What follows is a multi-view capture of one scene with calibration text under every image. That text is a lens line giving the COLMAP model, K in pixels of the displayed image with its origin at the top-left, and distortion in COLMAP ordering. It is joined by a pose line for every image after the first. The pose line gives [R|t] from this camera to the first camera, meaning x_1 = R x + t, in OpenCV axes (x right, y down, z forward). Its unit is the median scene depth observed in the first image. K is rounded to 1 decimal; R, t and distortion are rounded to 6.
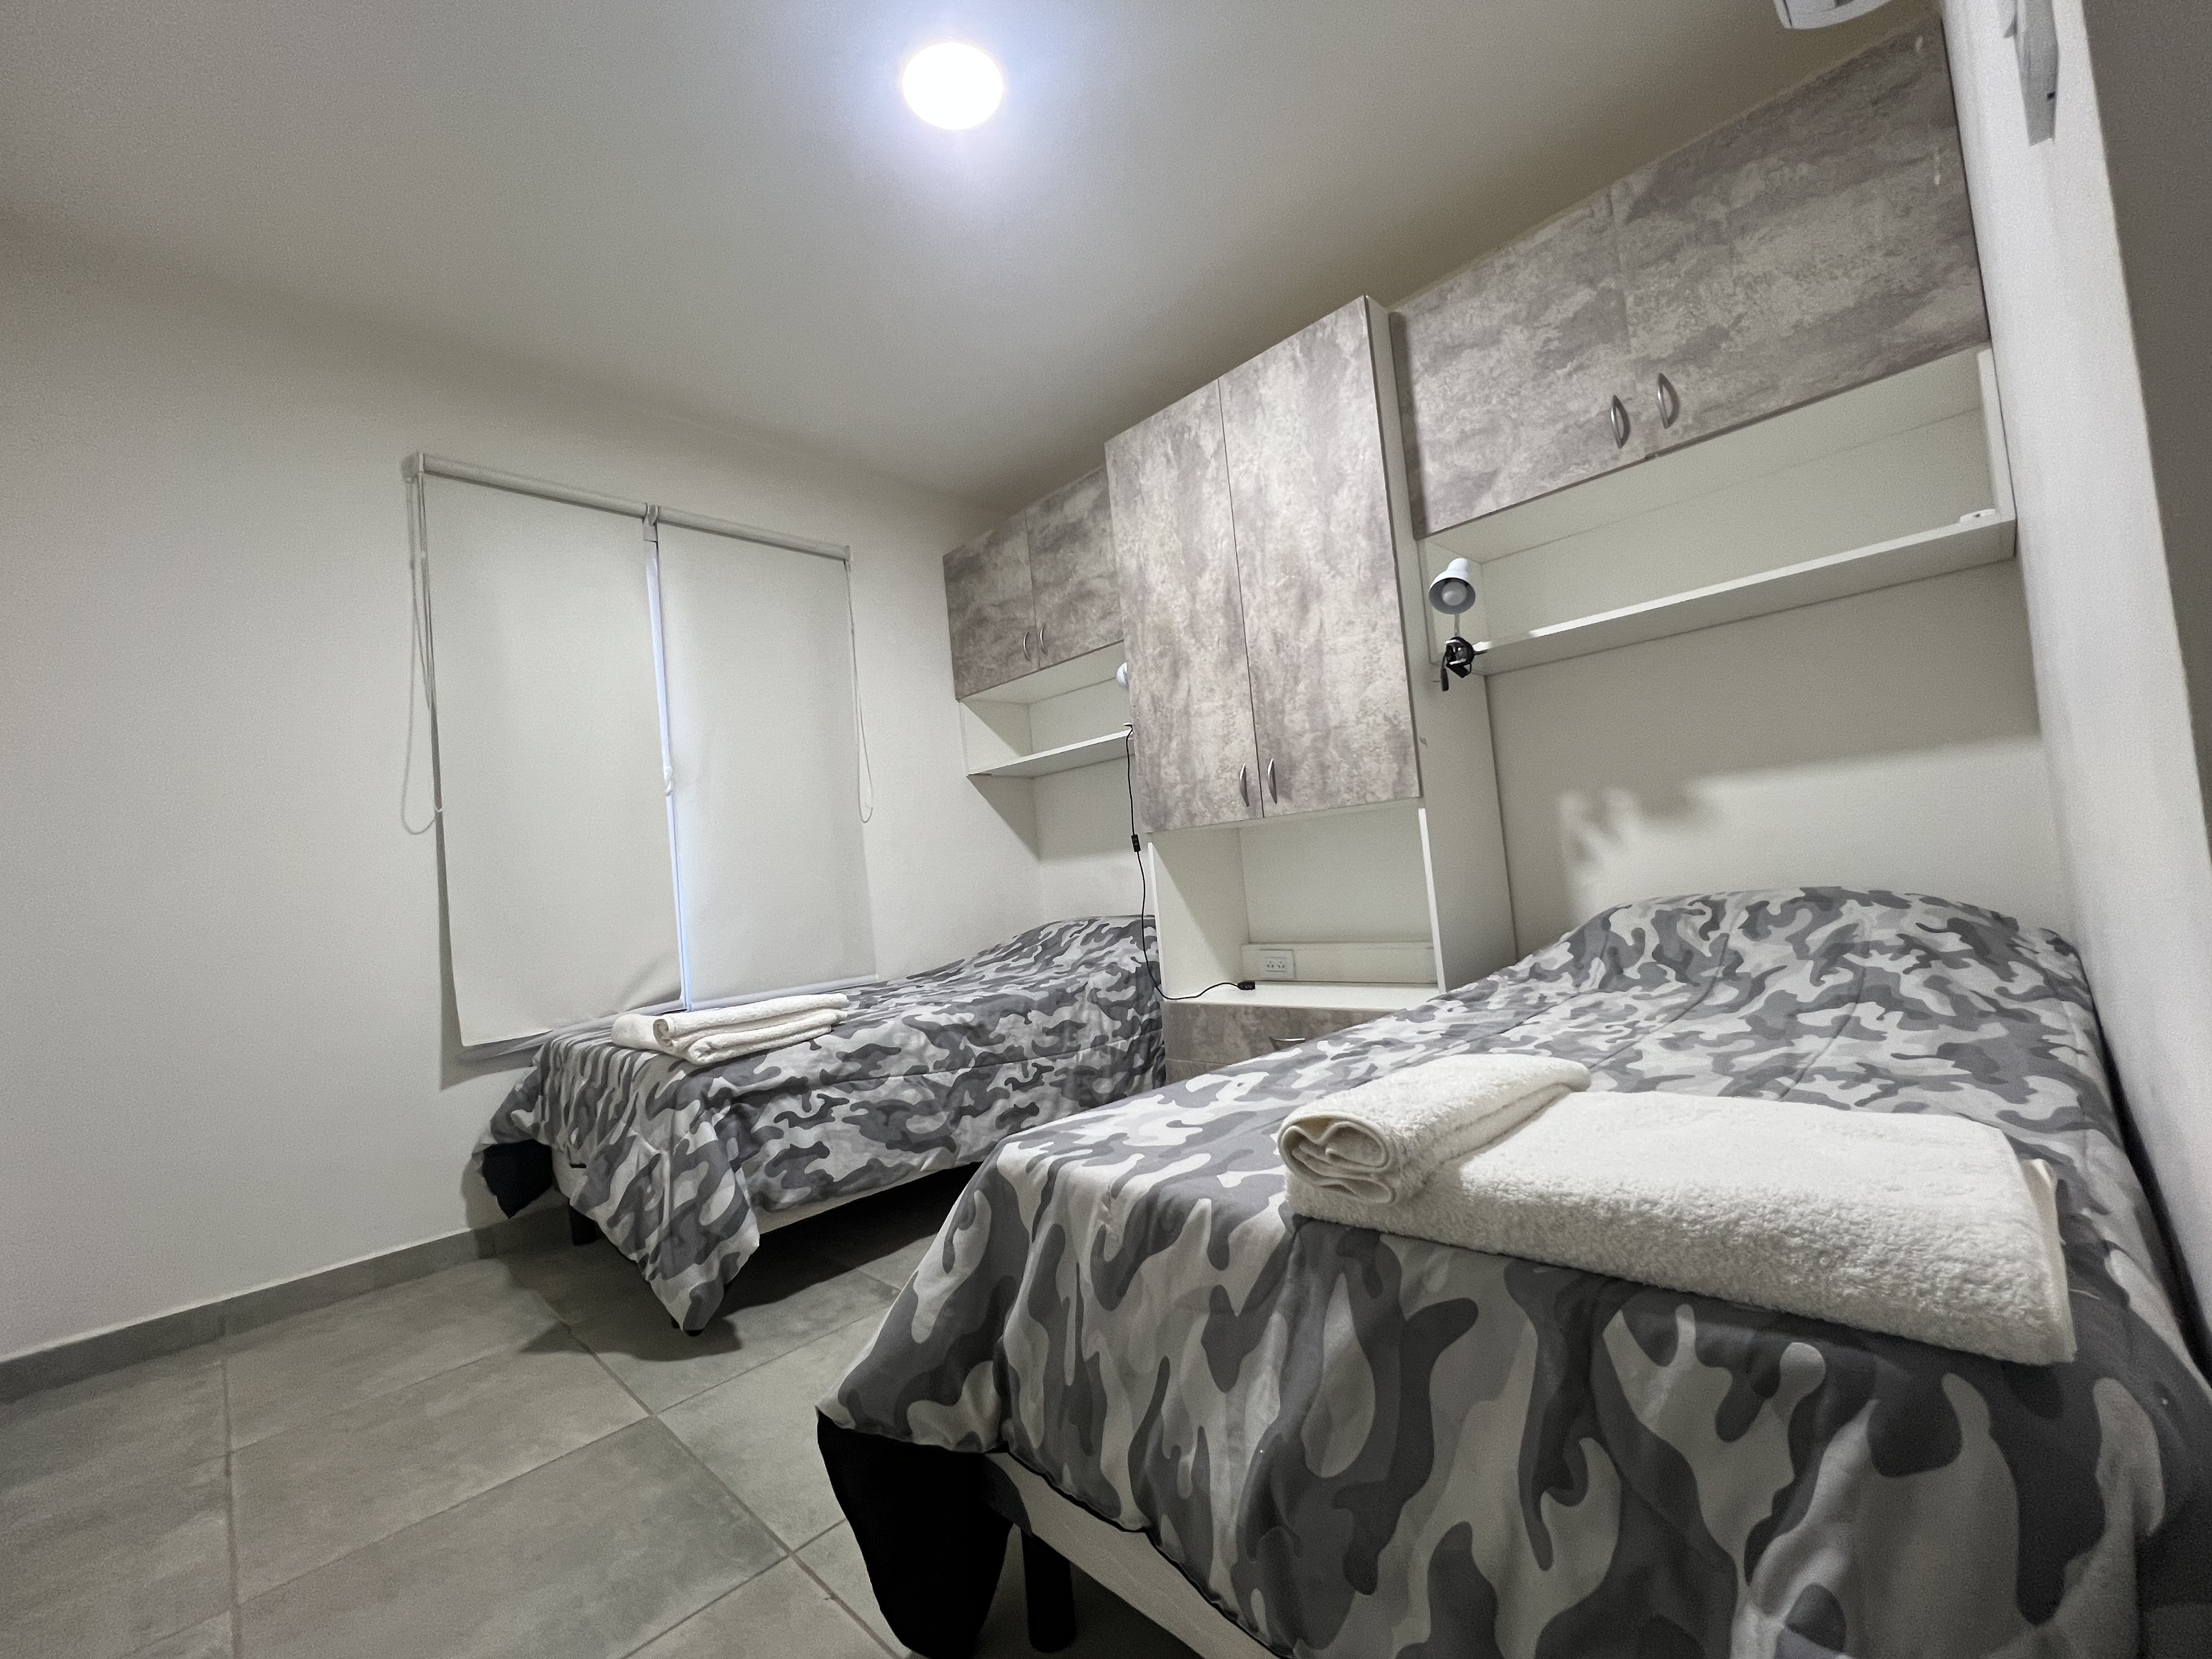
lens RADIAL K [[902.1, 0, 1102.7], [0, 902.1, 833.4], [0, 0, 1]] dist [-0.002714, 0.000486]
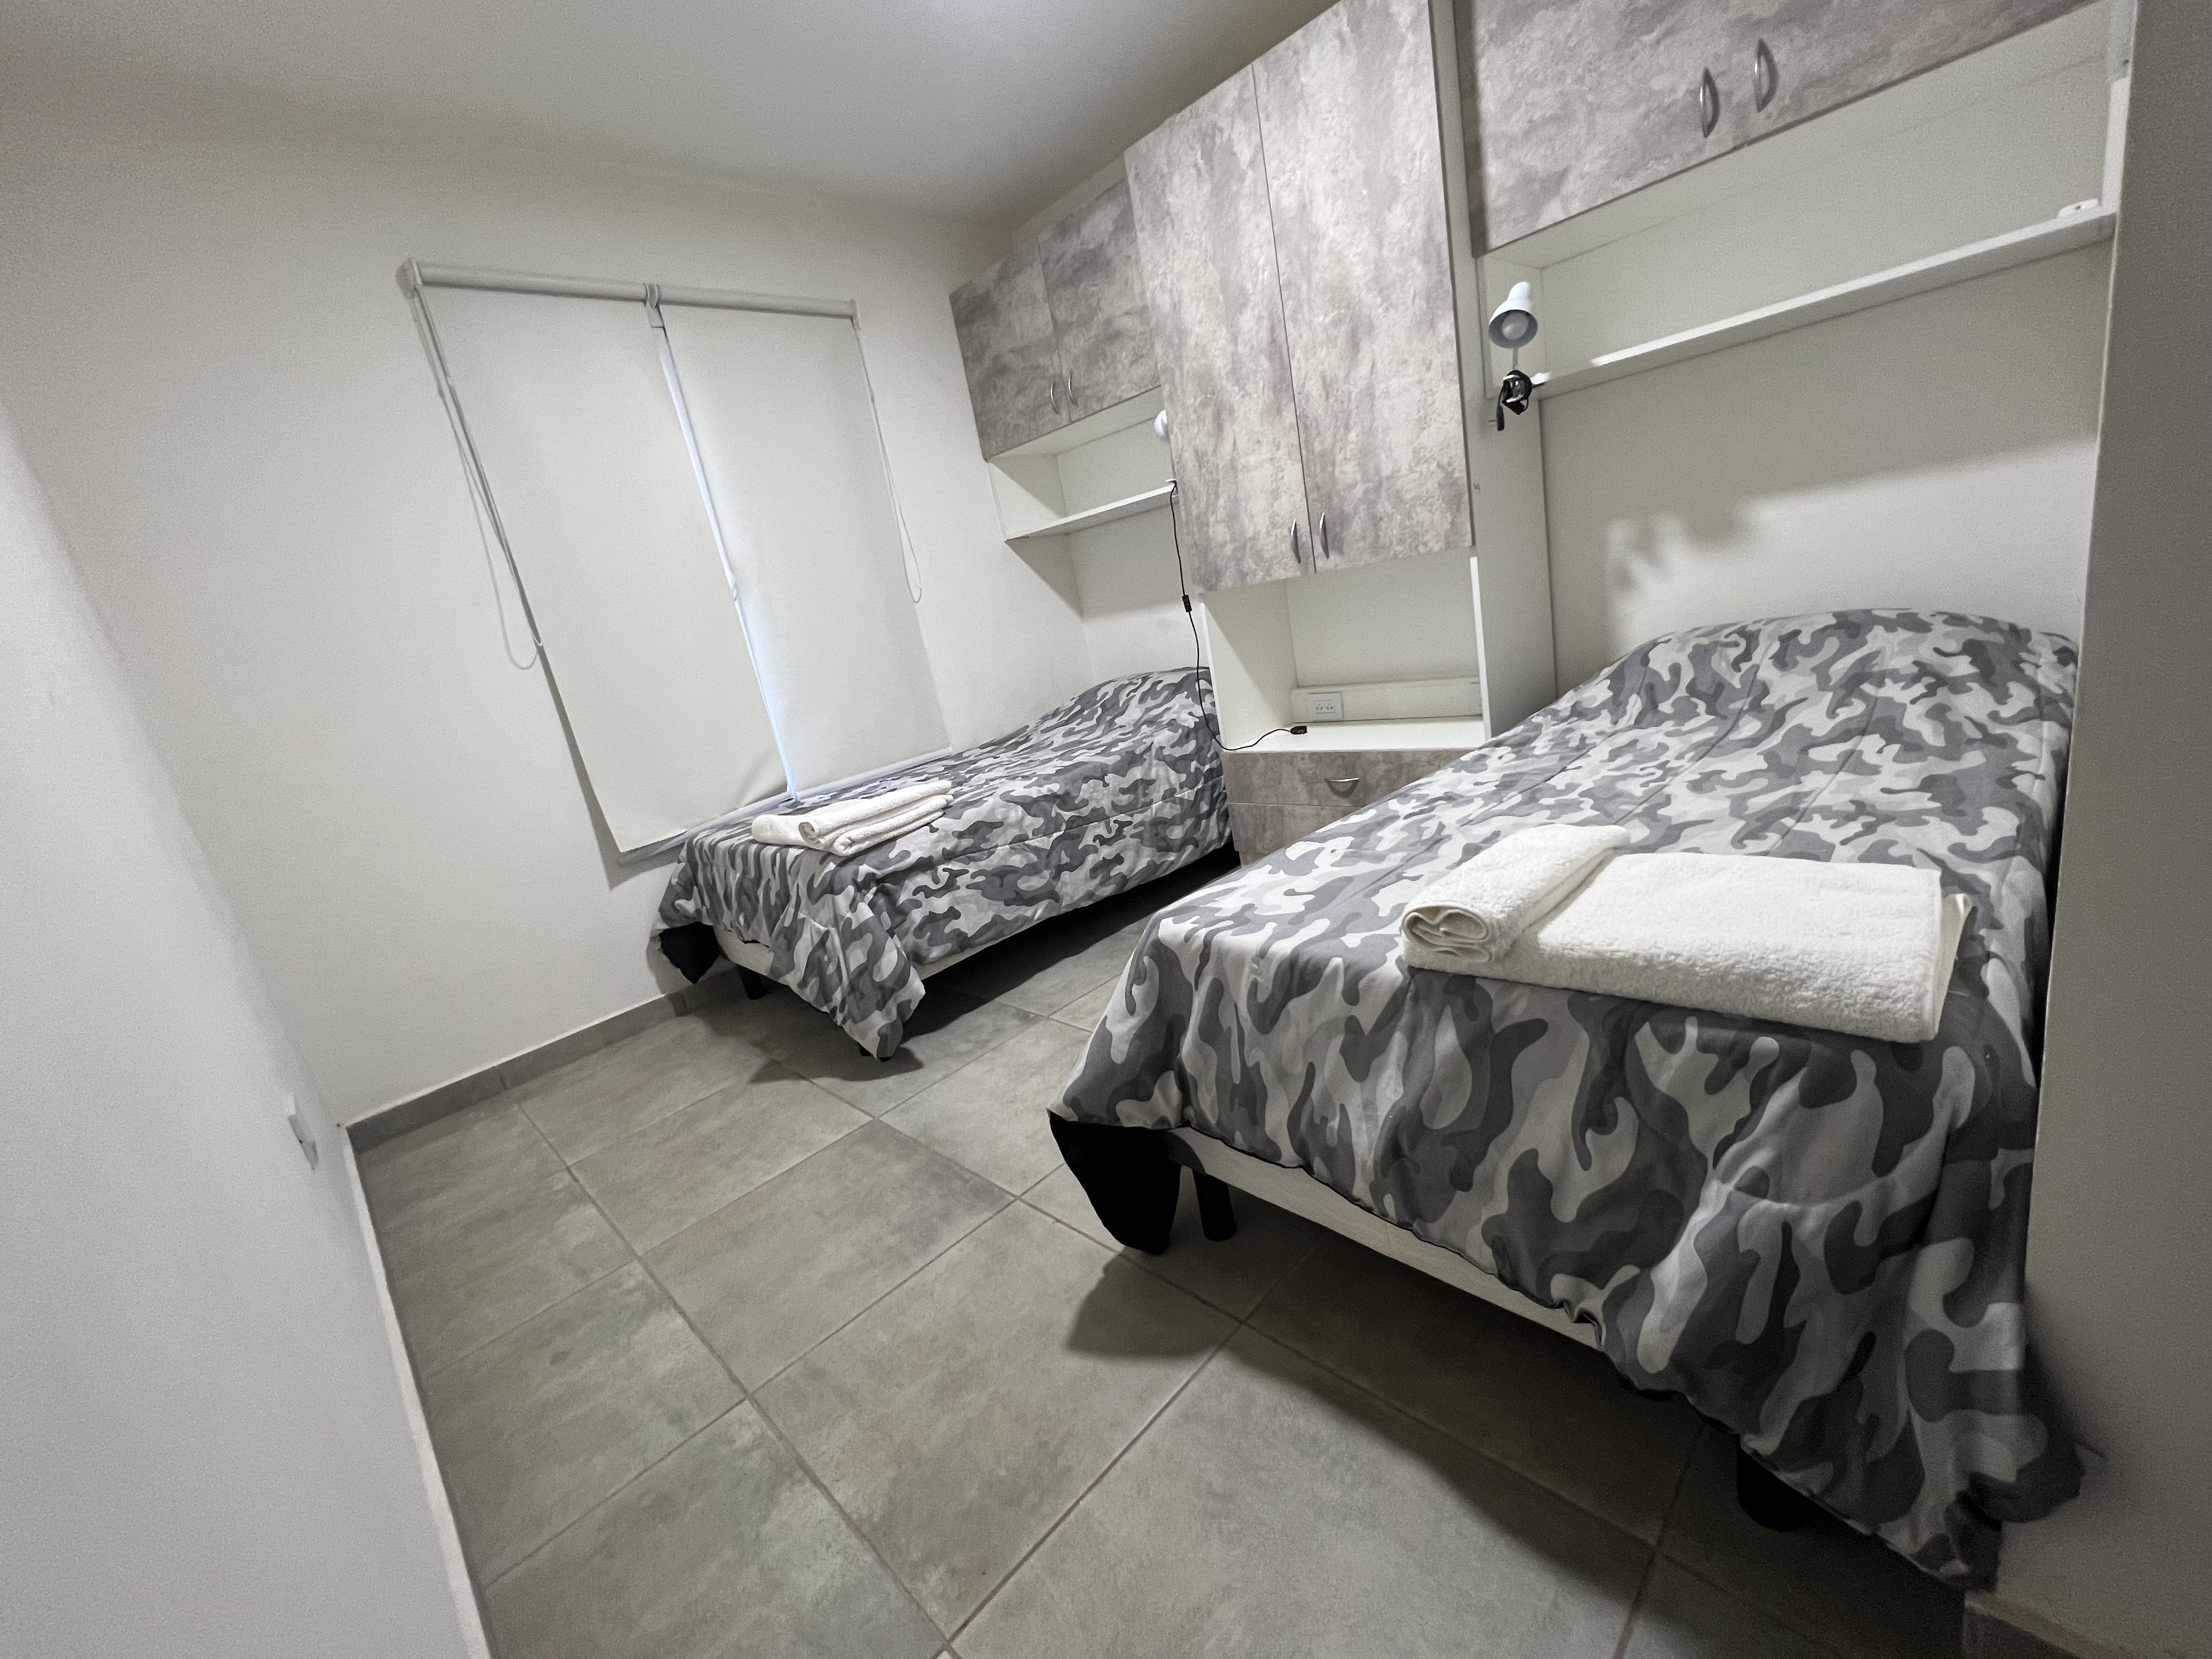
lens RADIAL K [[902.1, 0, 1104.2], [0, 902.1, 835.7], [0, 0, 1]] dist [-0.002714, 0.000486]
pose [[0.995676, -0.087142, -0.032177, -0.073761], [0.092795, 0.948947, 0.301478, -0.088345], [0.004262, -0.303160, 0.952930, -0.100104]]
